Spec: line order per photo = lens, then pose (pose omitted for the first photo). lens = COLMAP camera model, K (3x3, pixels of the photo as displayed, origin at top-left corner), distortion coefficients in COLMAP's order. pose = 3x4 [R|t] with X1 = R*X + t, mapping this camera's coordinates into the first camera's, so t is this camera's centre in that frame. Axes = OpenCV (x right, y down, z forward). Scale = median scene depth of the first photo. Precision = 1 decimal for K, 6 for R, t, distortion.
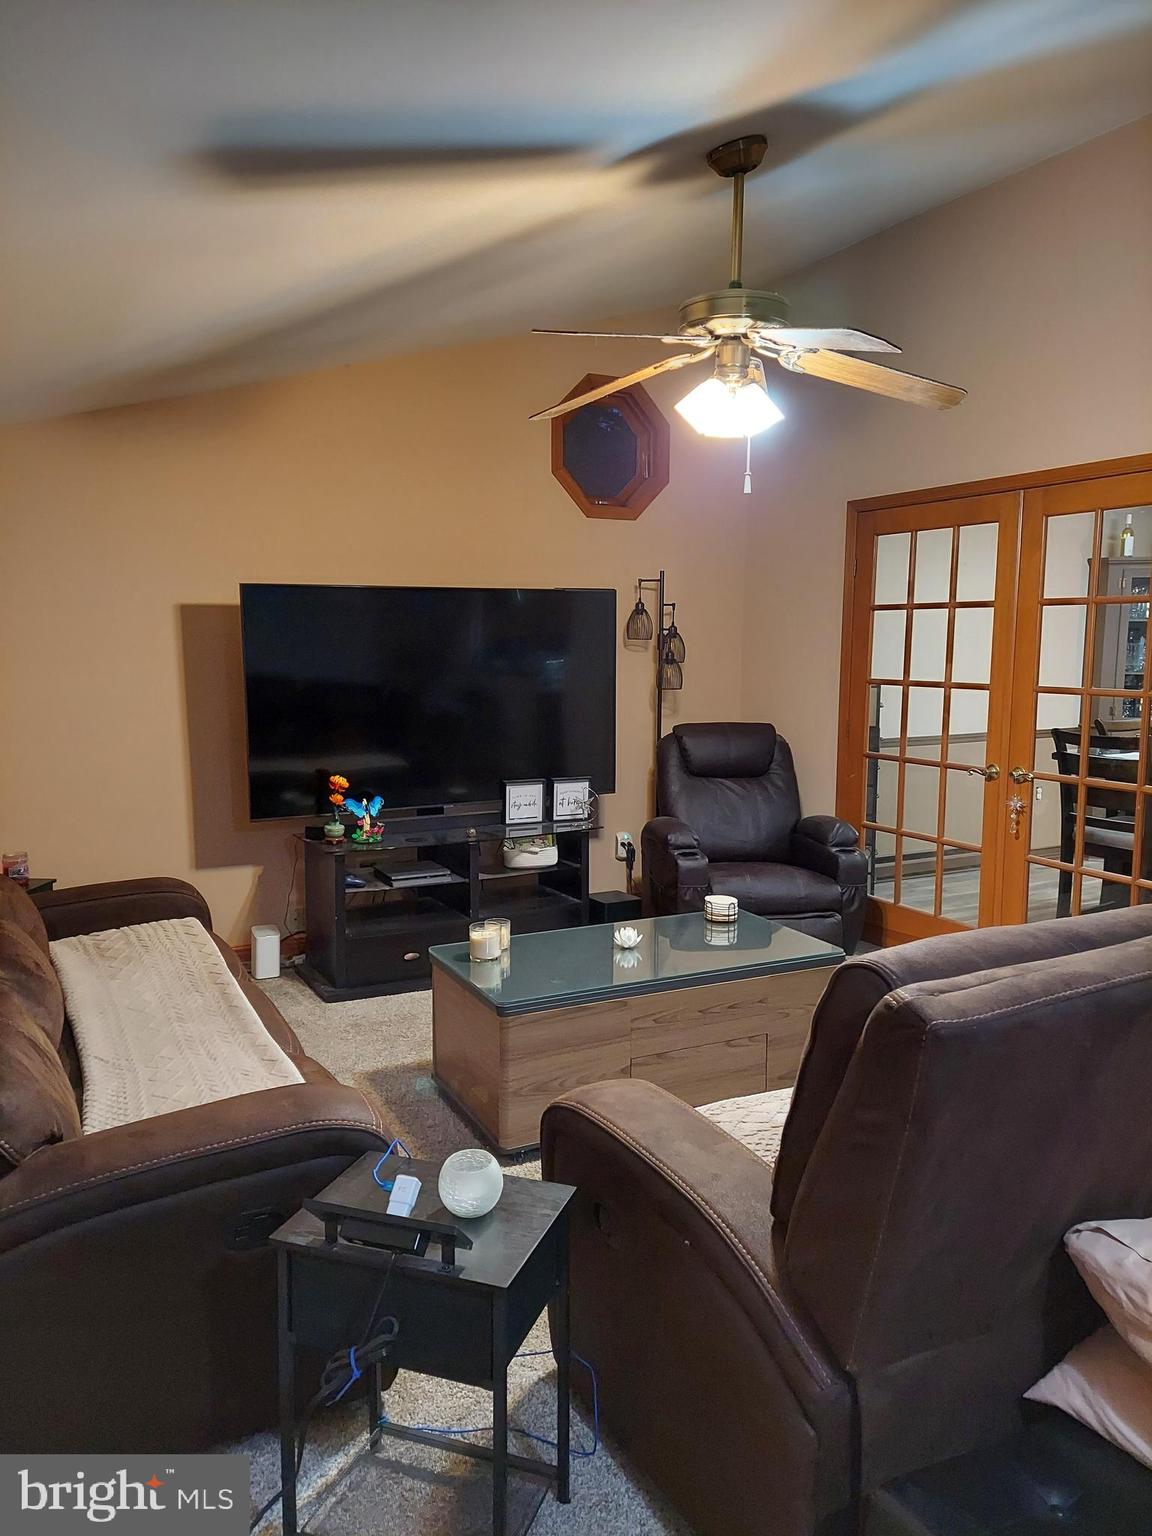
lens RADIAL K [[1085.0, 0, 576.0], [0, 1085.0, 768.0], [0, 0, 1]] dist [0.113481, -0.122899]
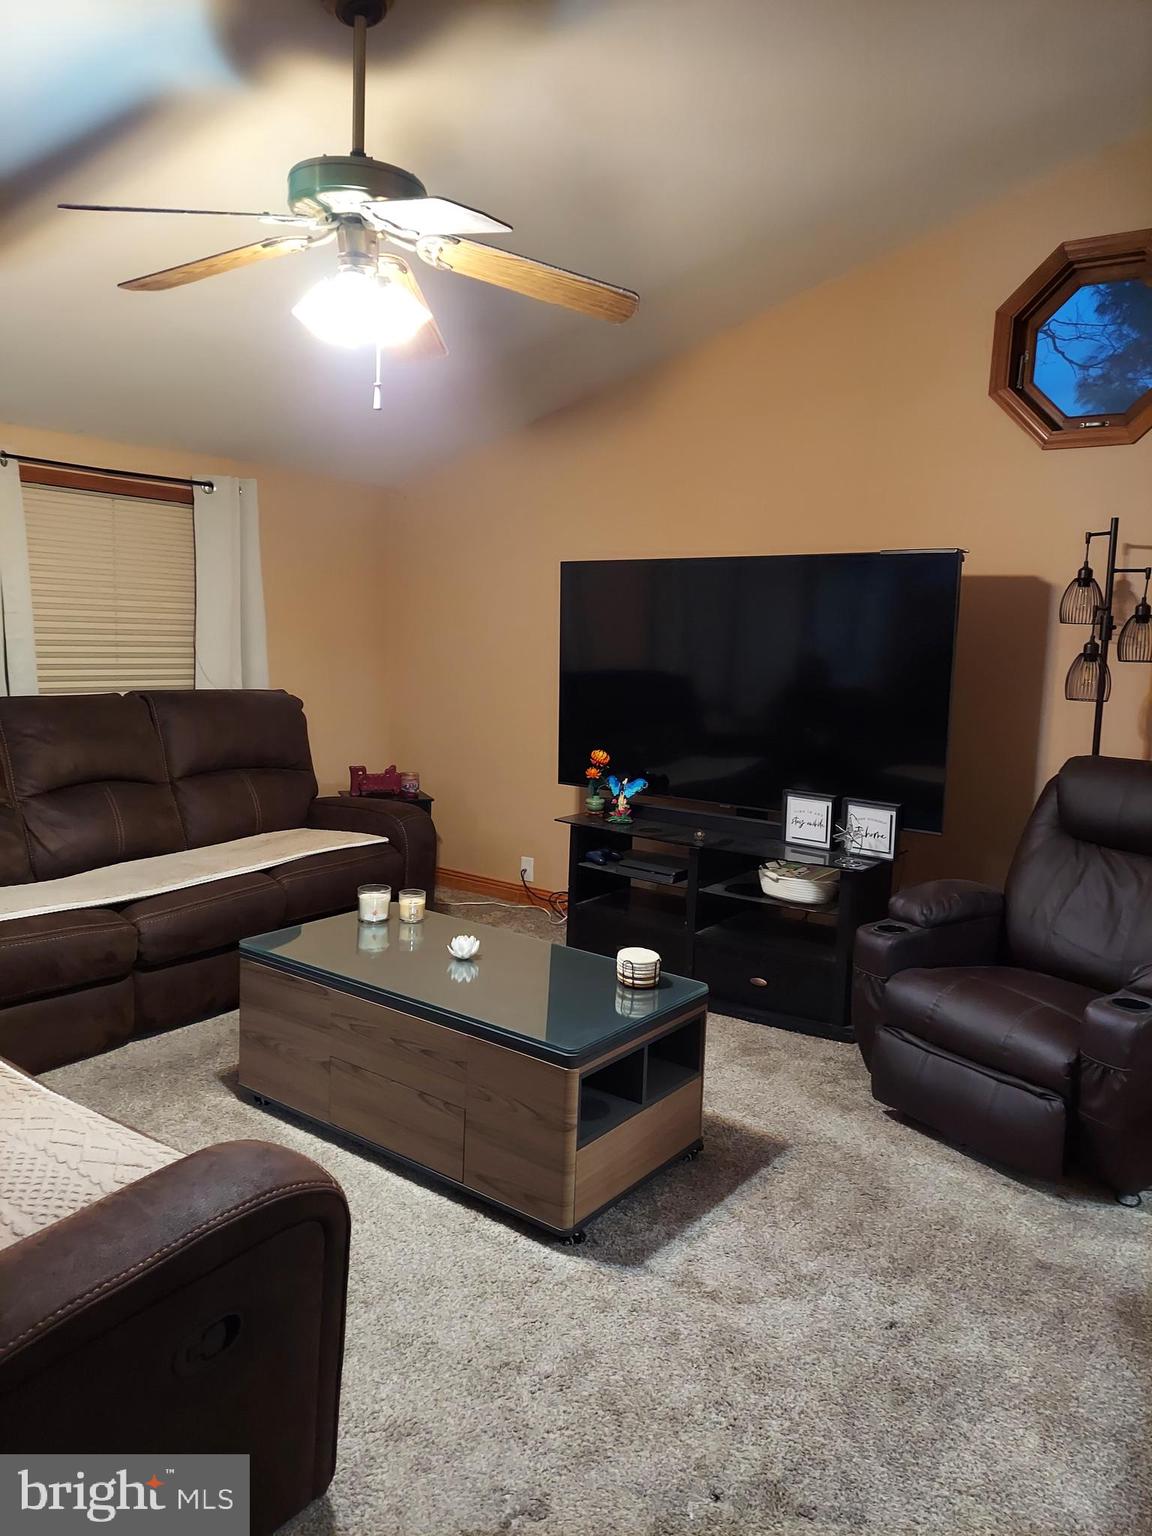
lens RADIAL K [[1085.0, 0, 576.0], [0, 1085.0, 768.0], [0, 0, 1]] dist [0.113481, -0.122899]
pose [[0.448319, 0.130028, -0.884366, 0.637960], [-0.139795, 0.987388, 0.074307, -0.046437], [0.882874, 0.090317, 0.460843, 0.512316]]
